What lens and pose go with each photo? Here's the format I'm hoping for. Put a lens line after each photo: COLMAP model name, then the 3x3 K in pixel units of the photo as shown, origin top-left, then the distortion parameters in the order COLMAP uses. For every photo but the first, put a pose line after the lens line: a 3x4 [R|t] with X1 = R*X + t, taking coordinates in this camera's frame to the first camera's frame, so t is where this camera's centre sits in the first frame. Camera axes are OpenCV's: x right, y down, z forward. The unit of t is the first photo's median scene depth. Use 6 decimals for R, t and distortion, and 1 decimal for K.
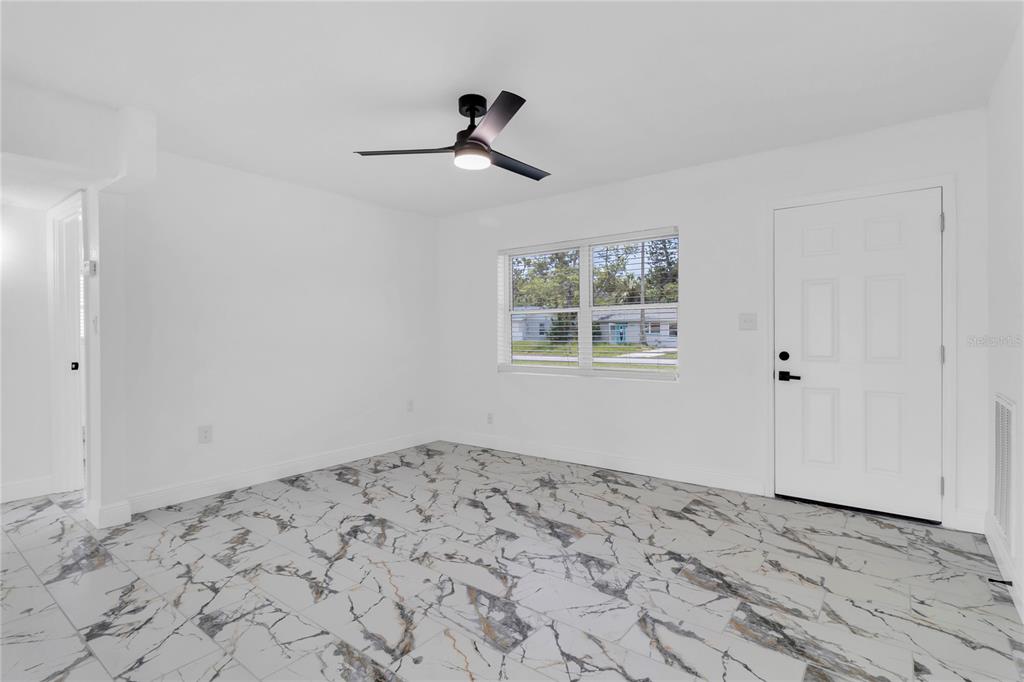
lens RADIAL K [[496.8, 0, 511.7], [0, 496.8, 335.7], [0, 0, 1]] dist [-0.001149, -0.000813]
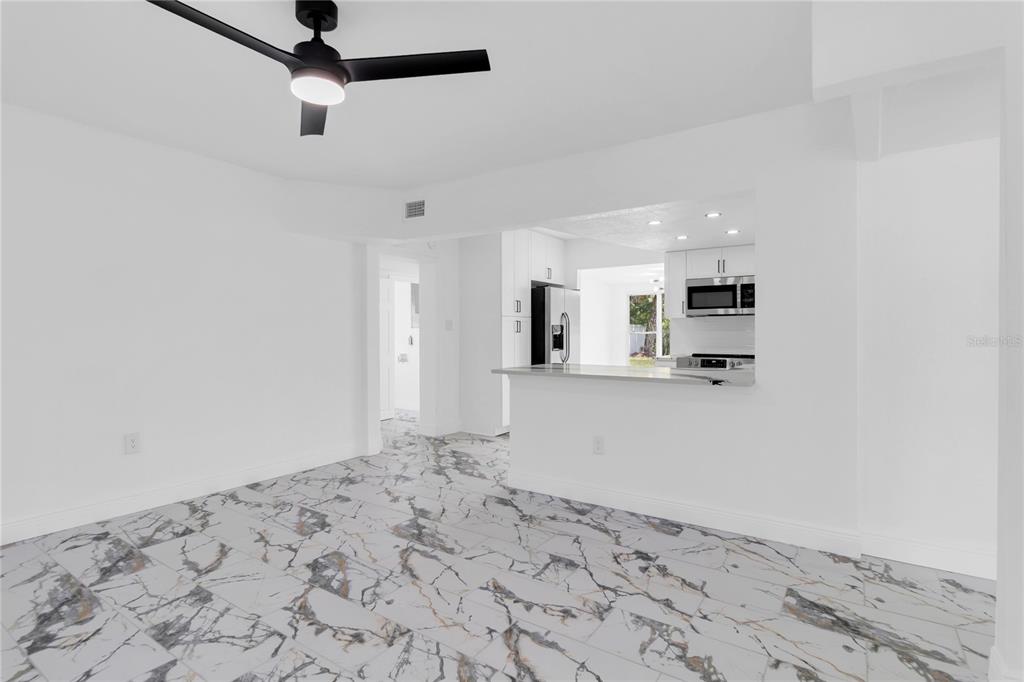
lens RADIAL K [[504.9, 0, 522.9], [0, 504.9, 338.9], [0, 0, 1]] dist [-0.003437, -0.002005]
pose [[-0.996569, 0.007741, -0.082399, -0.309884], [0.006232, 0.999808, 0.018552, -0.009128], [0.082527, 0.017975, -0.996427, 1.753167]]
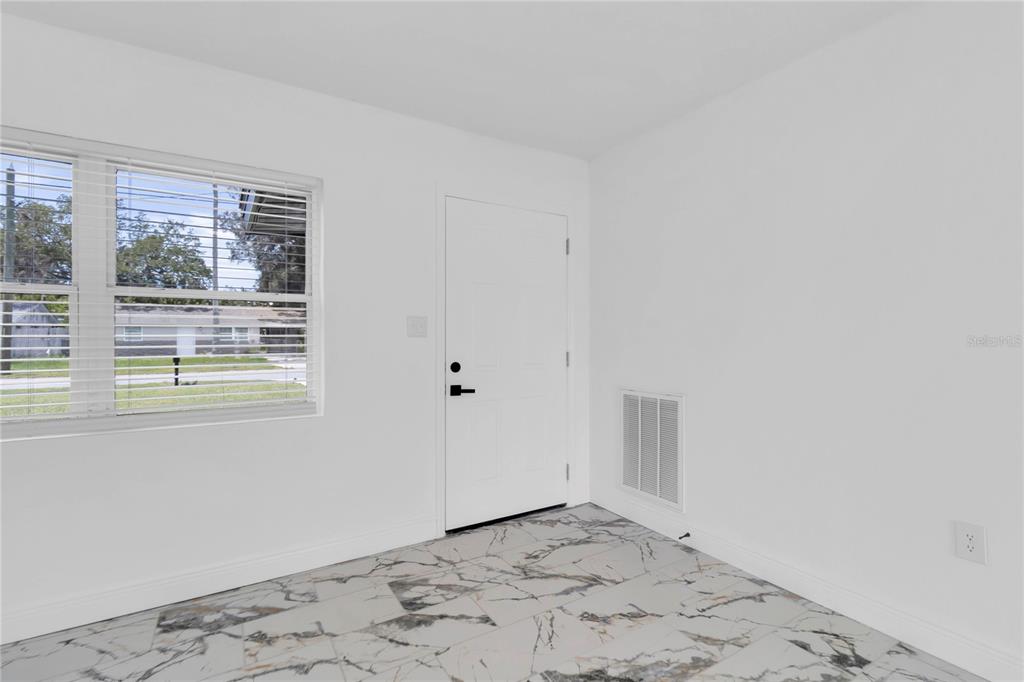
lens RADIAL K [[478.9, 0, 527.5], [0, 478.9, 339.7], [0, 0, 1]] dist [0.004712, 0.000307]
pose [[0.338309, 0.003857, 0.941027, -0.252190], [0.004812, 0.999971, -0.005828, -0.001867], [-0.941023, 0.006500, 0.338280, 0.782203]]
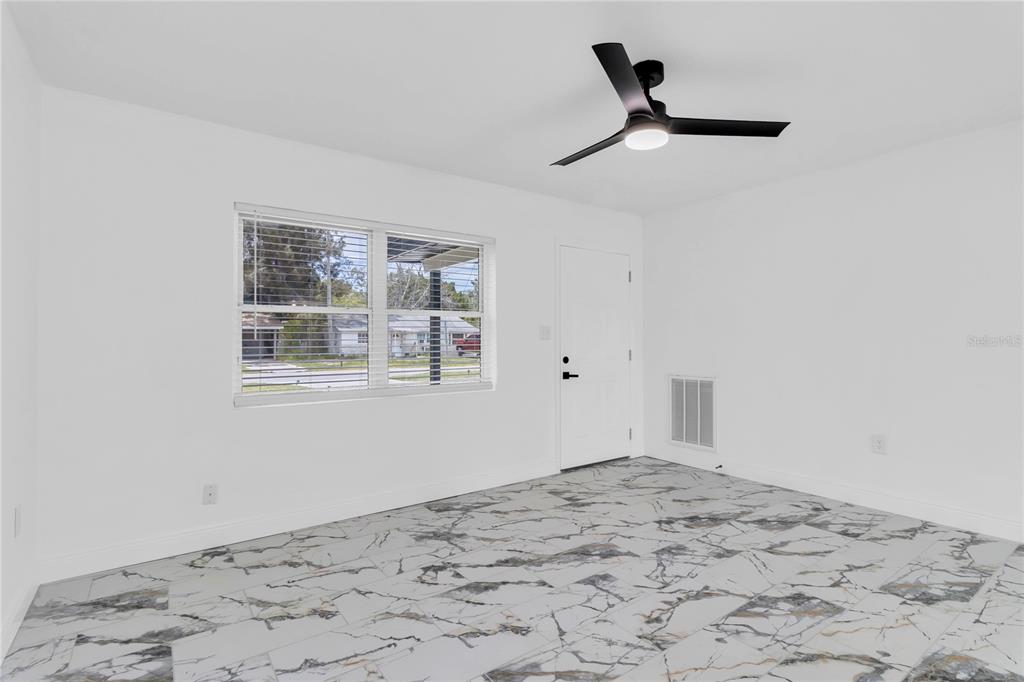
lens RADIAL K [[504.9, 0, 522.9], [0, 504.9, 338.9], [0, 0, 1]] dist [-0.003437, -0.002005]
pose [[0.274255, 0.009934, 0.961606, -0.963201], [0.007426, 0.999895, -0.012447, 0.002264], [-0.961628, 0.010554, 0.274152, 0.975548]]
